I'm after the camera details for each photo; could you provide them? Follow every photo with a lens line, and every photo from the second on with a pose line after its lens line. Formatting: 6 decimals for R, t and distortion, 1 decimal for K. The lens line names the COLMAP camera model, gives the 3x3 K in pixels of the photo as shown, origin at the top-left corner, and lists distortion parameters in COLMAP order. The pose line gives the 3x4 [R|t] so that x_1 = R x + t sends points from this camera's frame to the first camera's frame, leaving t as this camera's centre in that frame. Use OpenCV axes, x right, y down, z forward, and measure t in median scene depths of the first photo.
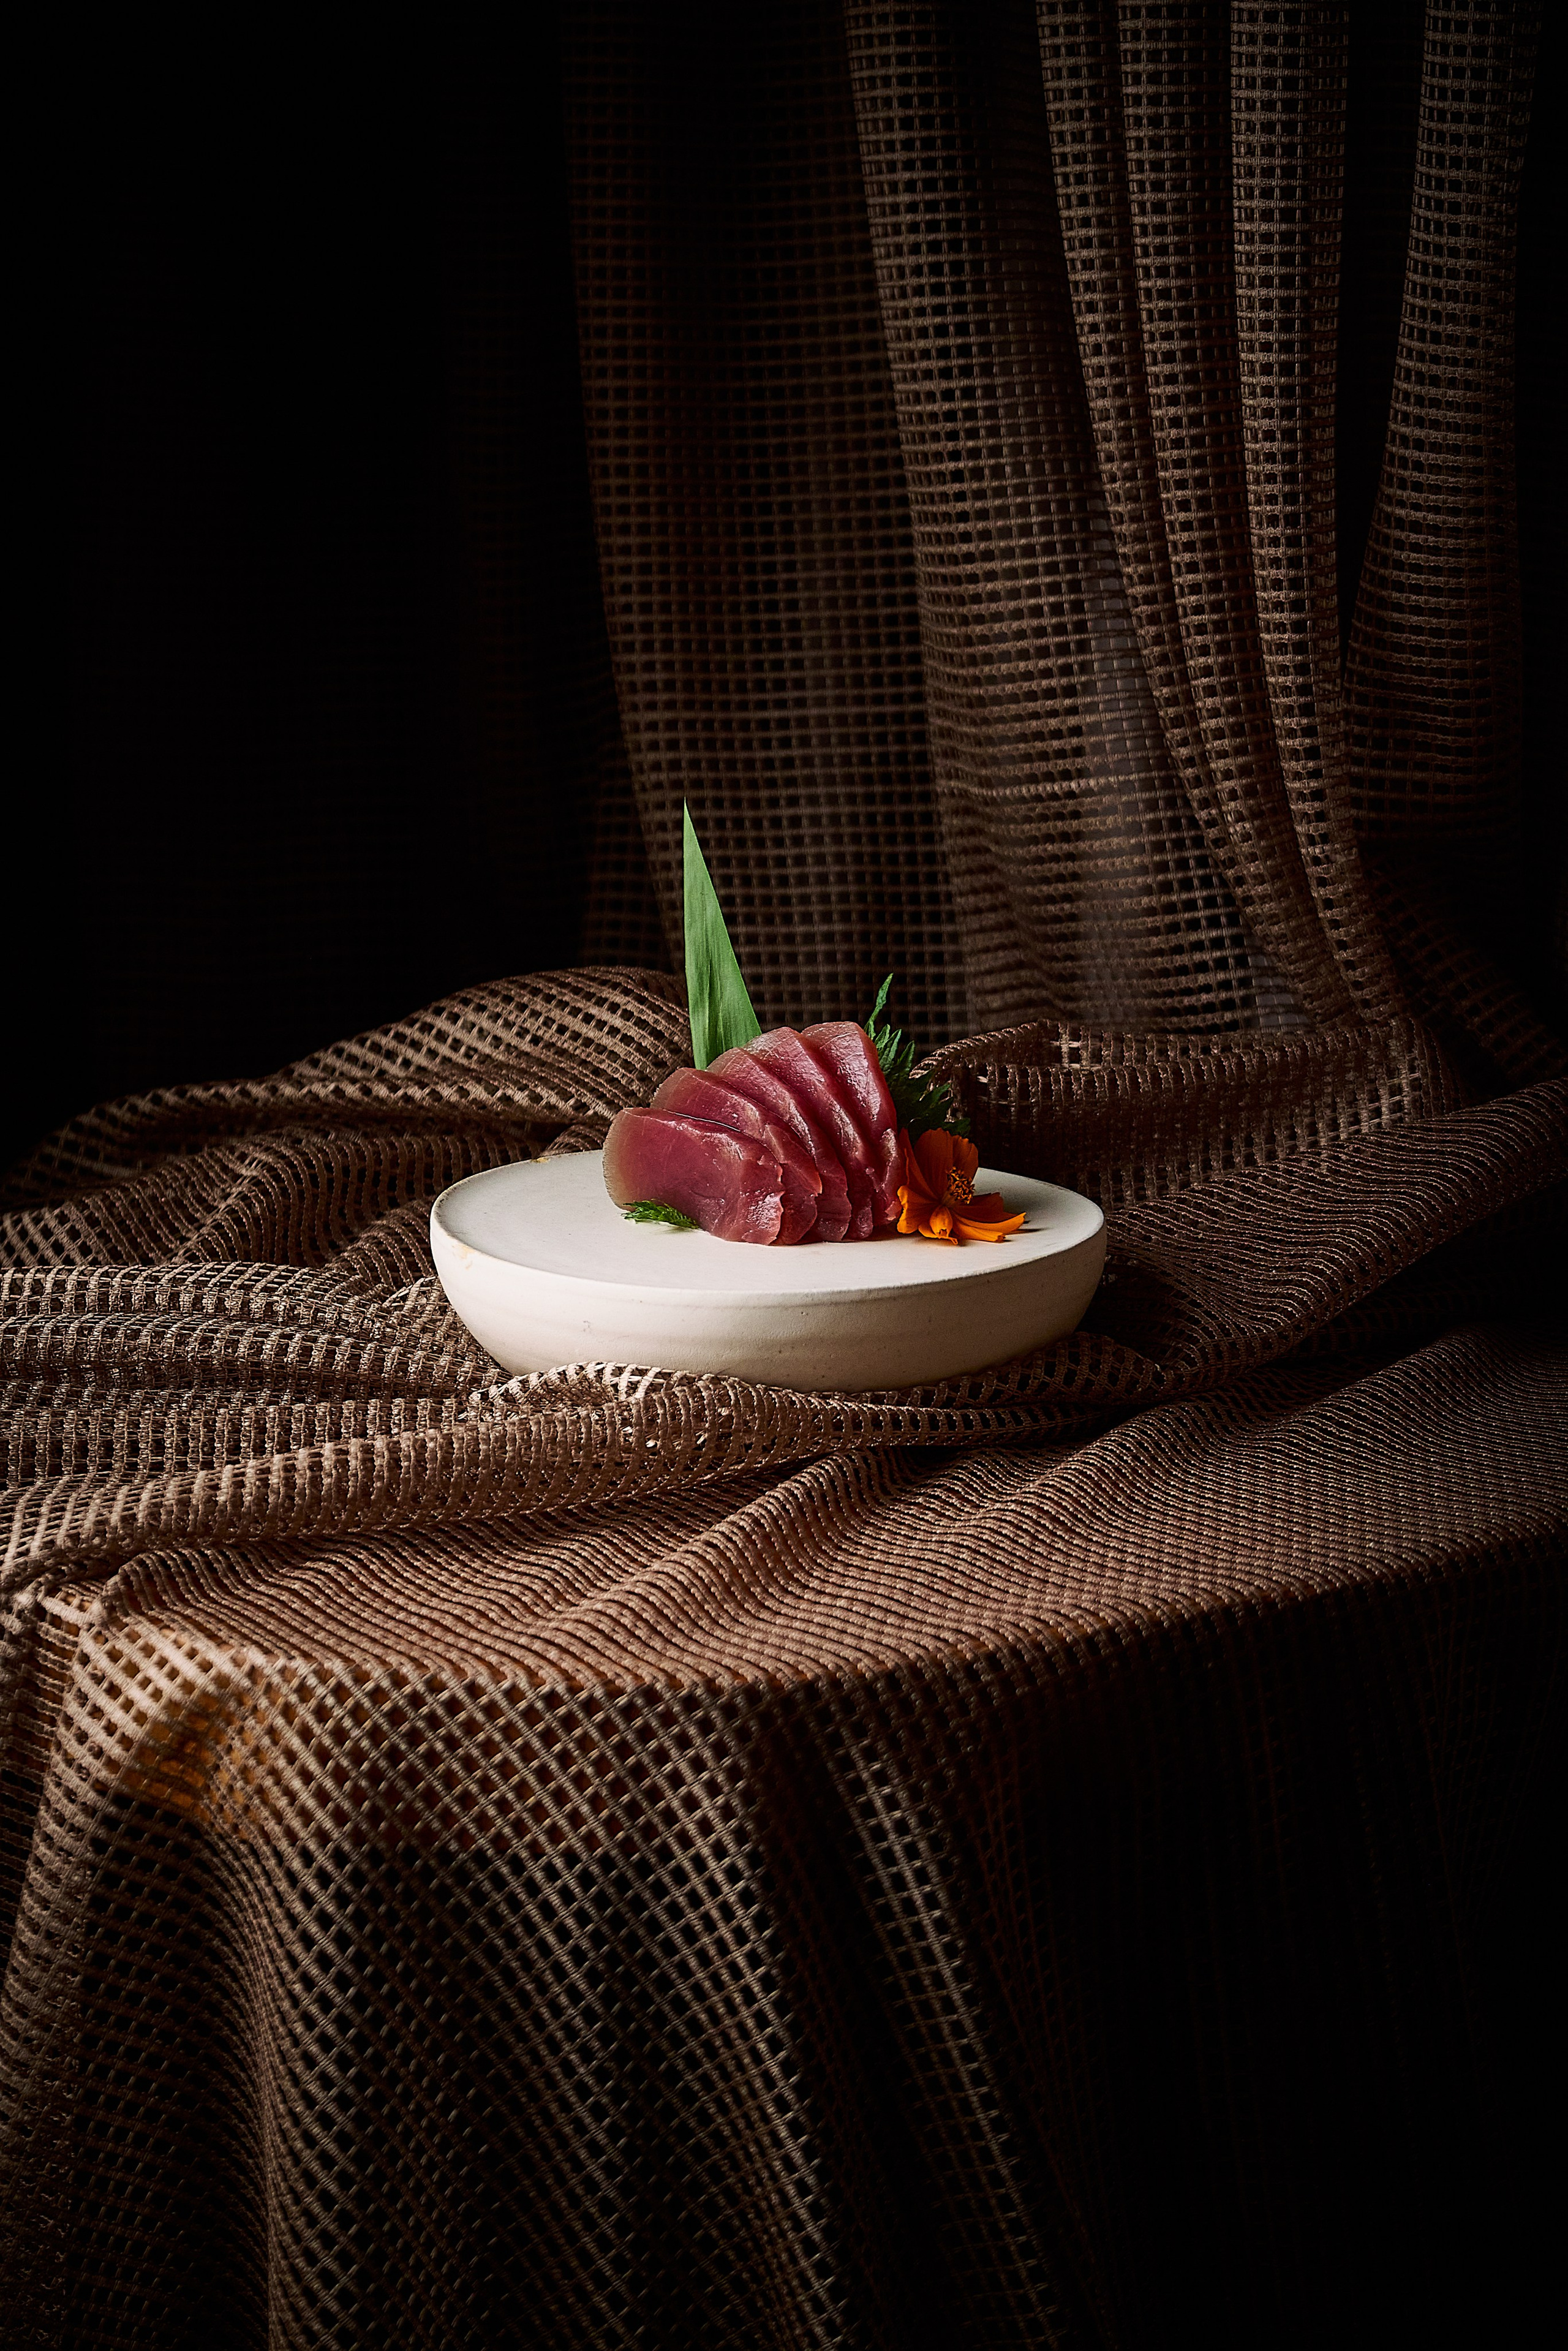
lens RADIAL K [[8378.2, 0, 782.7], [0, 8378.2, 1175.0], [0, 0, 1]] dist [-0.223930, 0.000000]
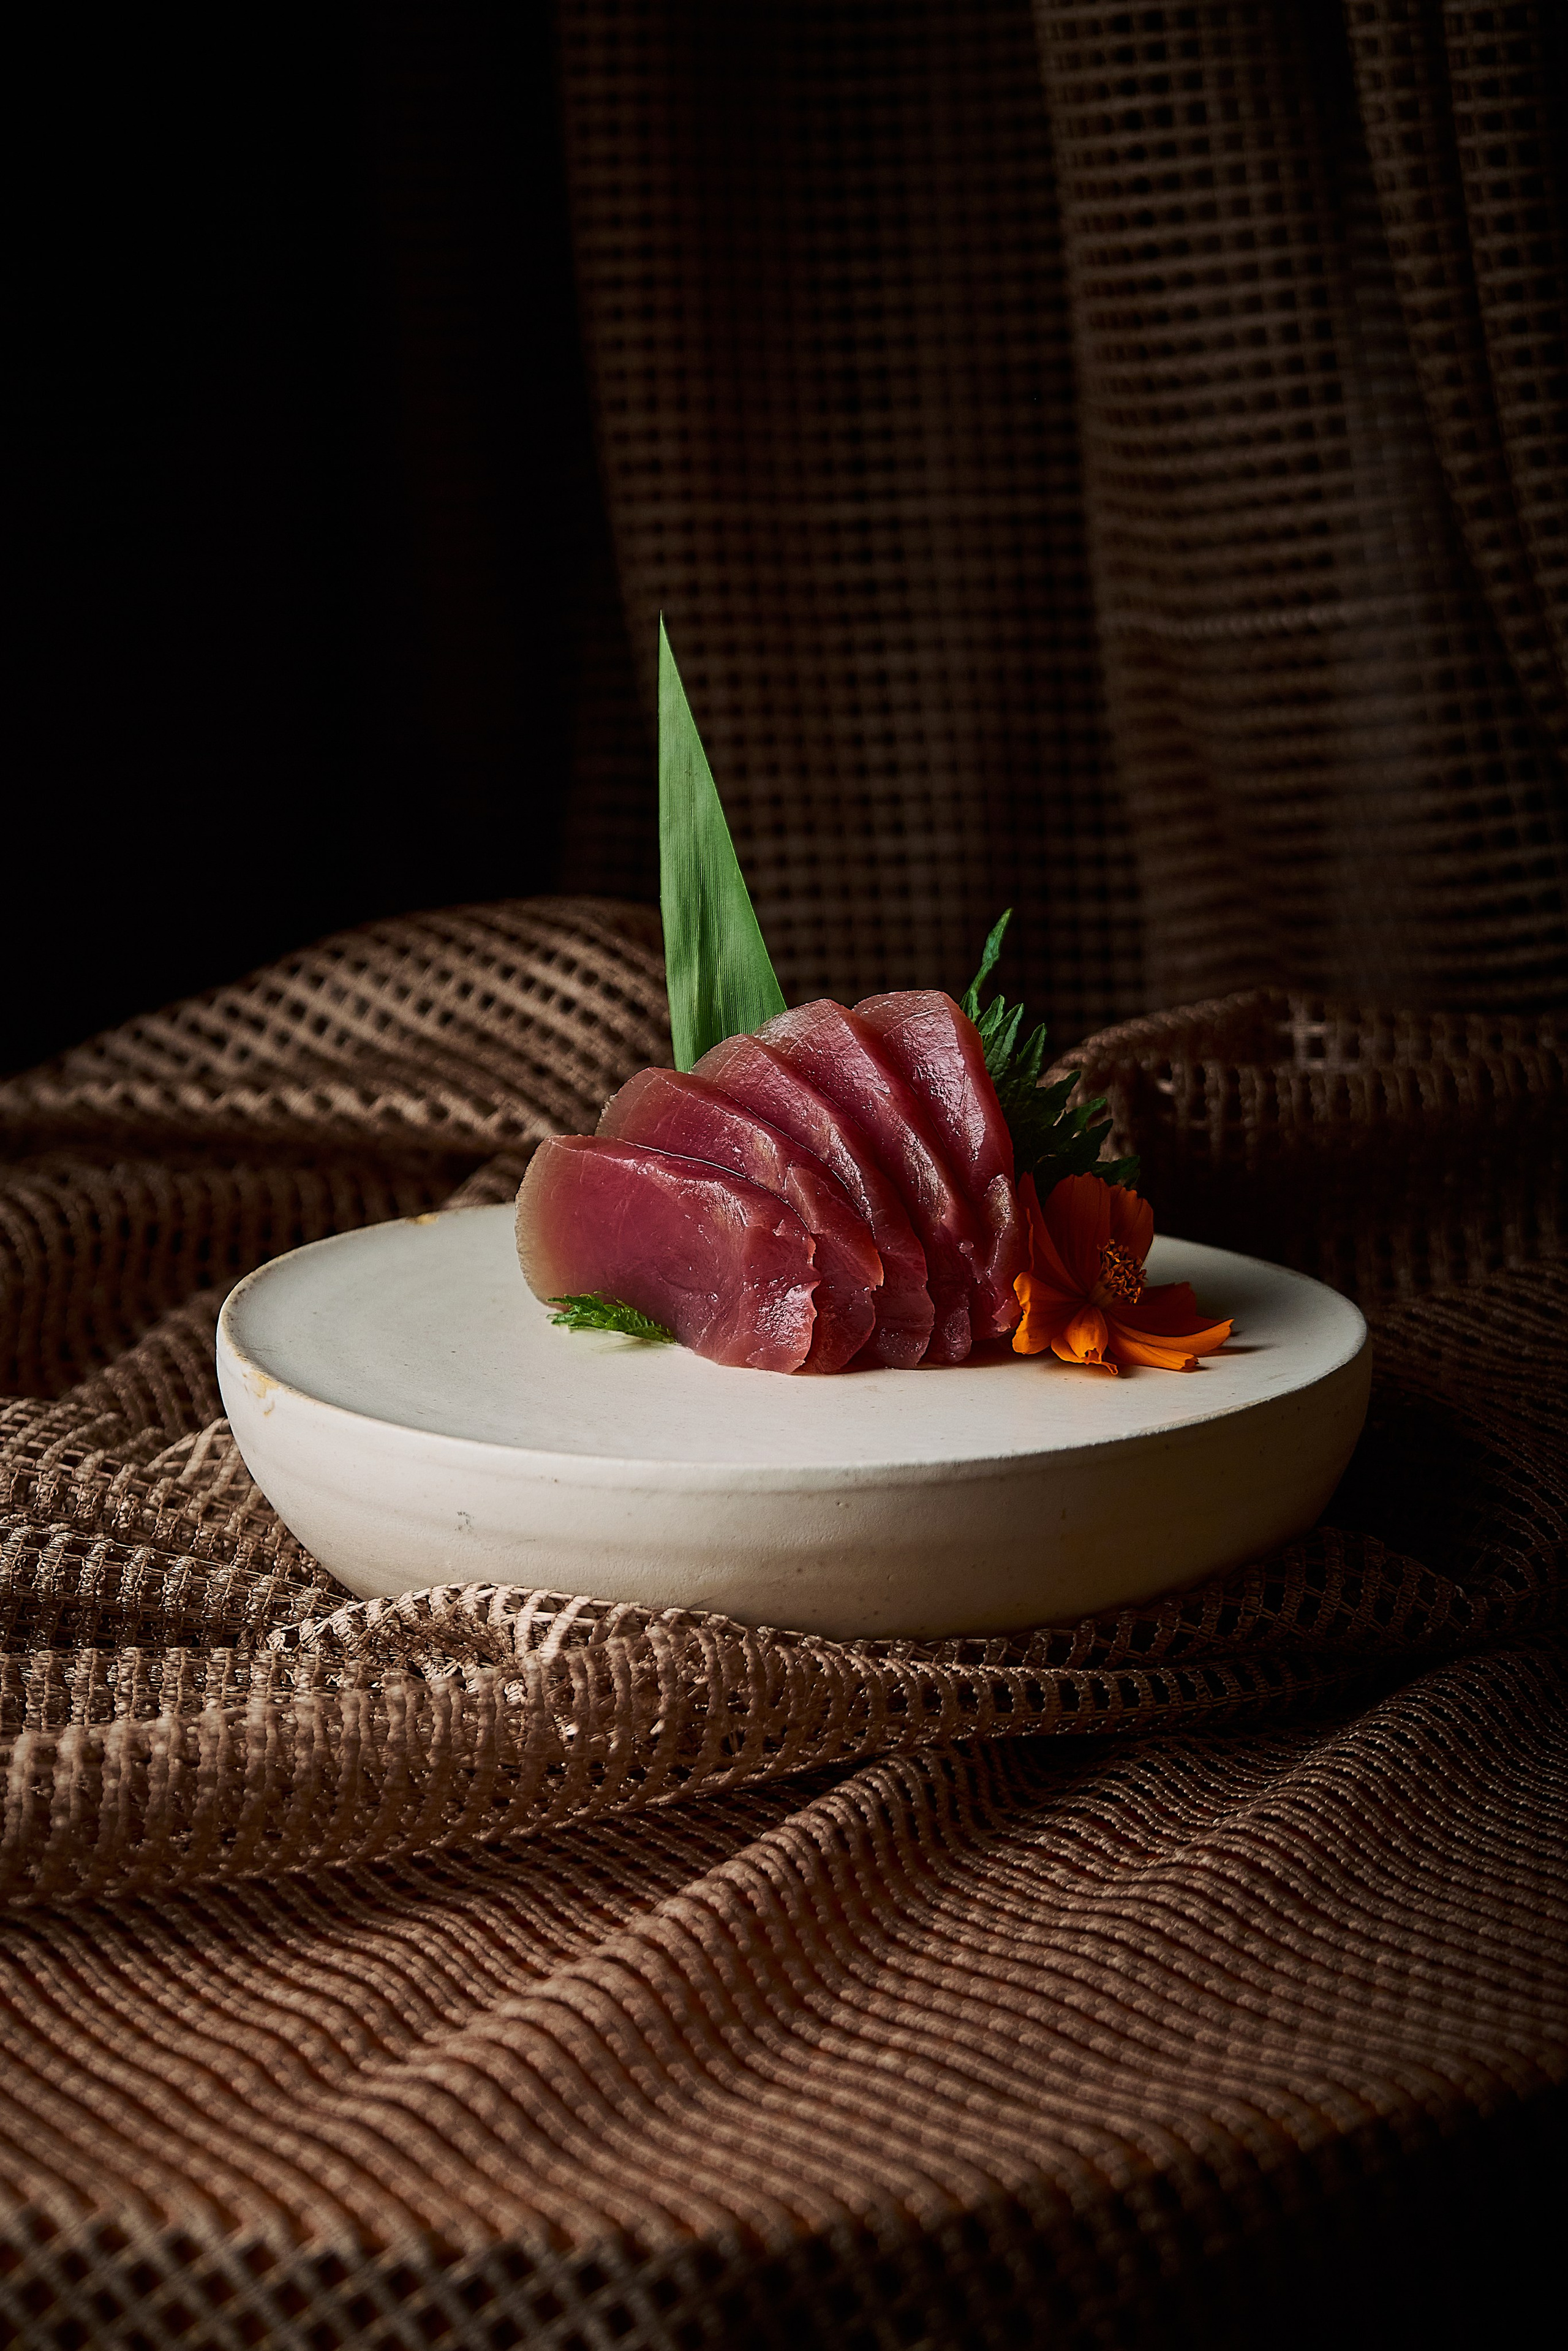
lens RADIAL K [[8378.2, 0, 785.8], [0, 8378.2, 1176.3], [0, 0, 1]] dist [-0.223930, 0.000000]
pose [[0.999648, 0.005270, -0.025989, 0.012883], [-0.005159, 0.999977, 0.004353, -0.007832], [0.026011, -0.004217, 0.999653, 0.414487]]
